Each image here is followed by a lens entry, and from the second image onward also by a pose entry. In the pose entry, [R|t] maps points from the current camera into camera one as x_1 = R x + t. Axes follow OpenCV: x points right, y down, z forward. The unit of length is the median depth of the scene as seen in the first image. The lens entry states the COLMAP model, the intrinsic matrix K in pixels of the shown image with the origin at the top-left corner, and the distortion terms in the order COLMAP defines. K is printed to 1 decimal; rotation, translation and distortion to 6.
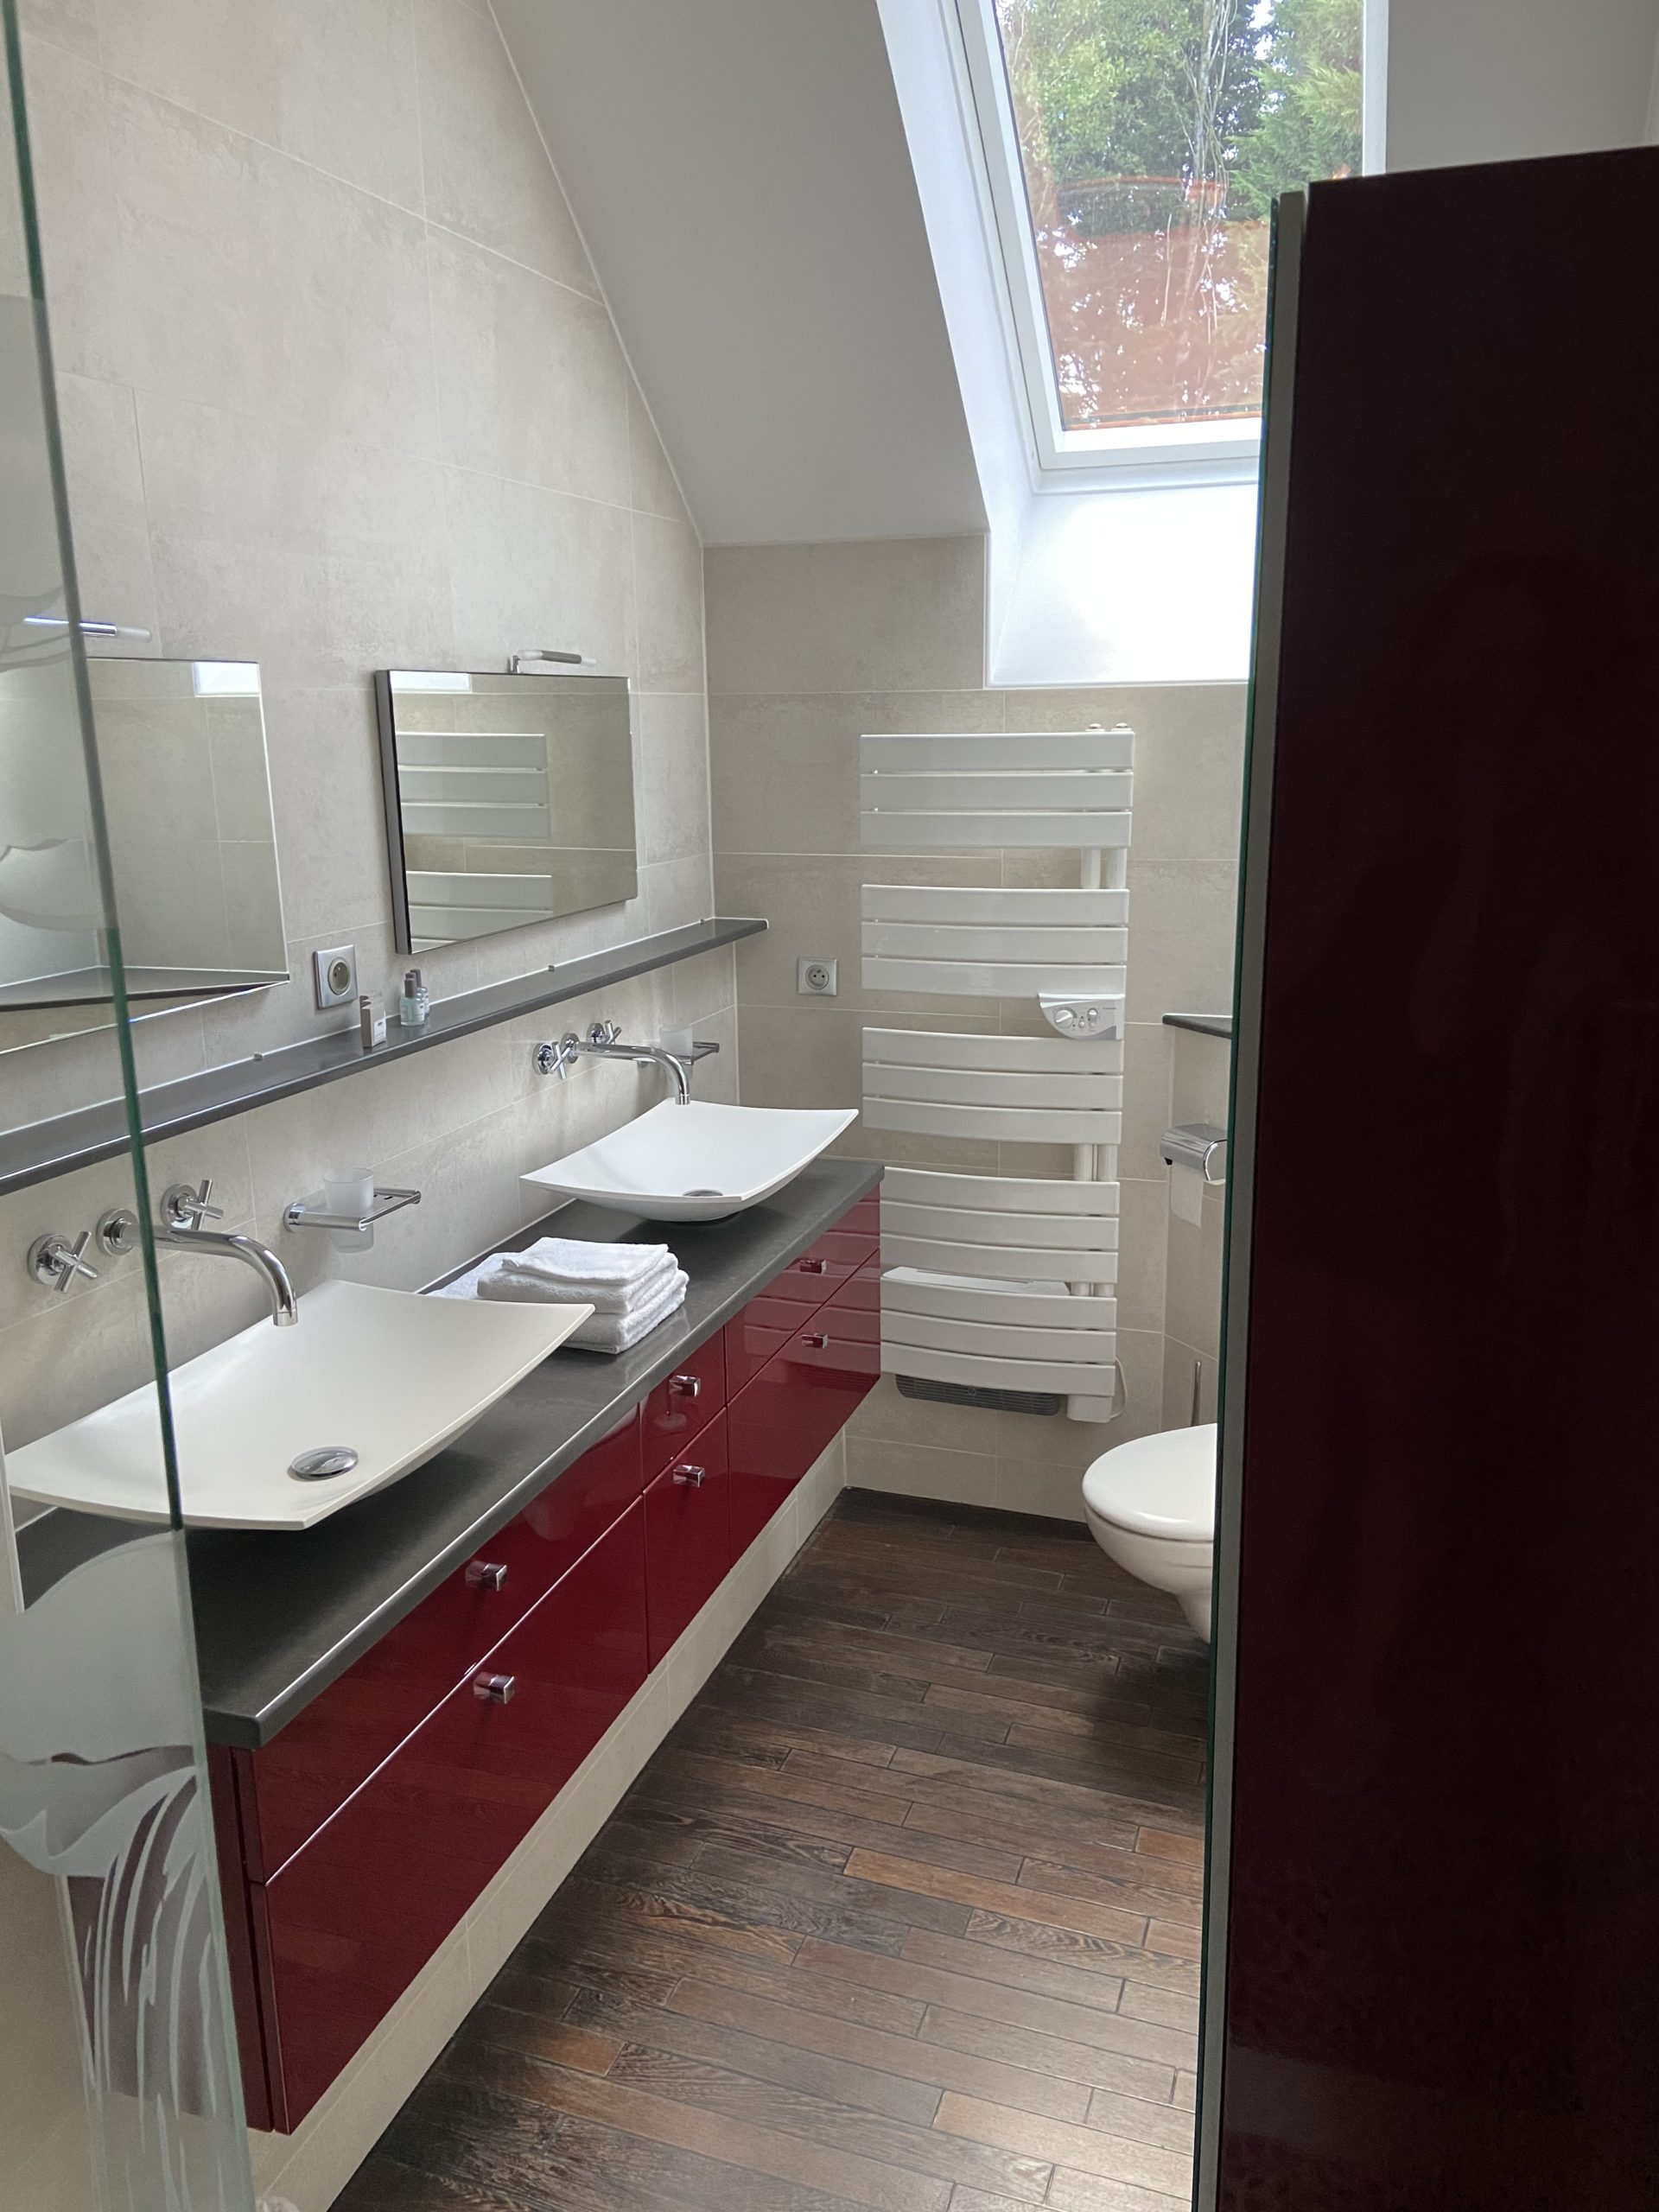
lens RADIAL K [[1653.5, 0, 836.4], [0, 1653.5, 1108.4], [0, 0, 1]] dist [0.092982, -0.123881]
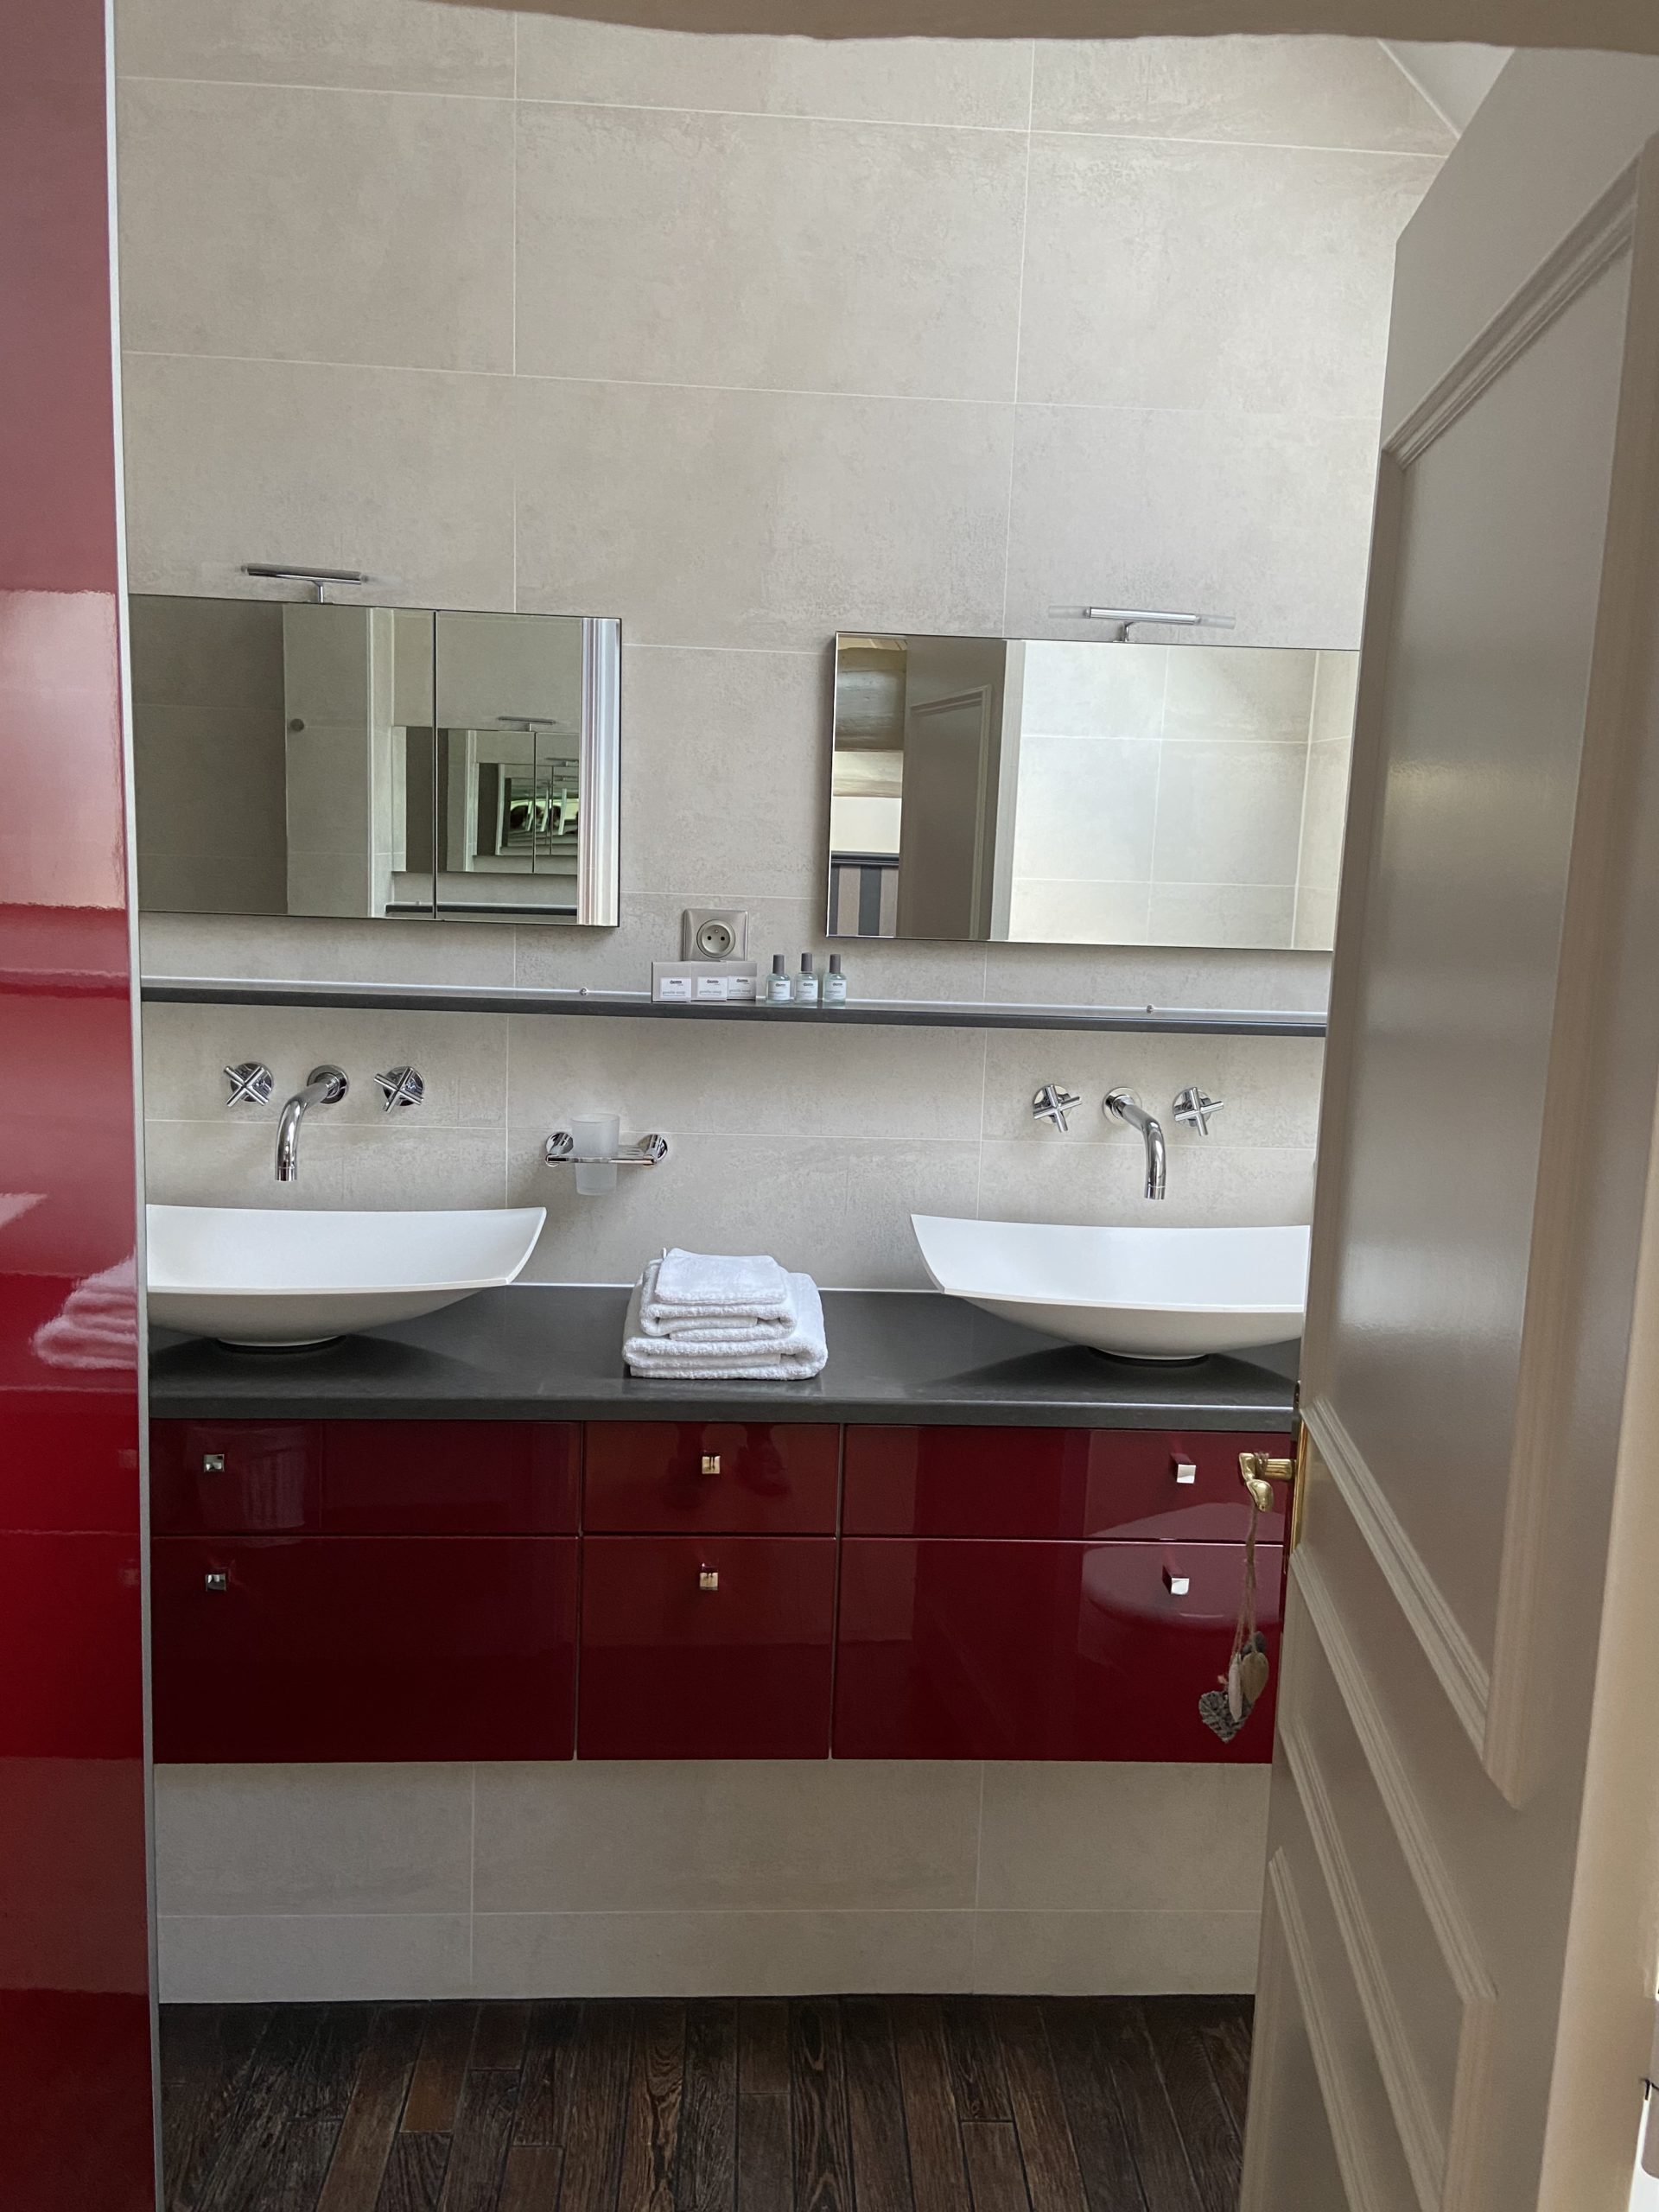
lens RADIAL K [[1641.0, 0, 844.1], [0, 1641.0, 1098.9], [0, 0, 1]] dist [0.149264, -0.227516]
pose [[0.371352, 0.159982, -0.914606, 0.593617], [-0.256437, 0.964402, 0.064573, -0.065070], [0.892378, 0.210559, 0.399158, 0.643791]]
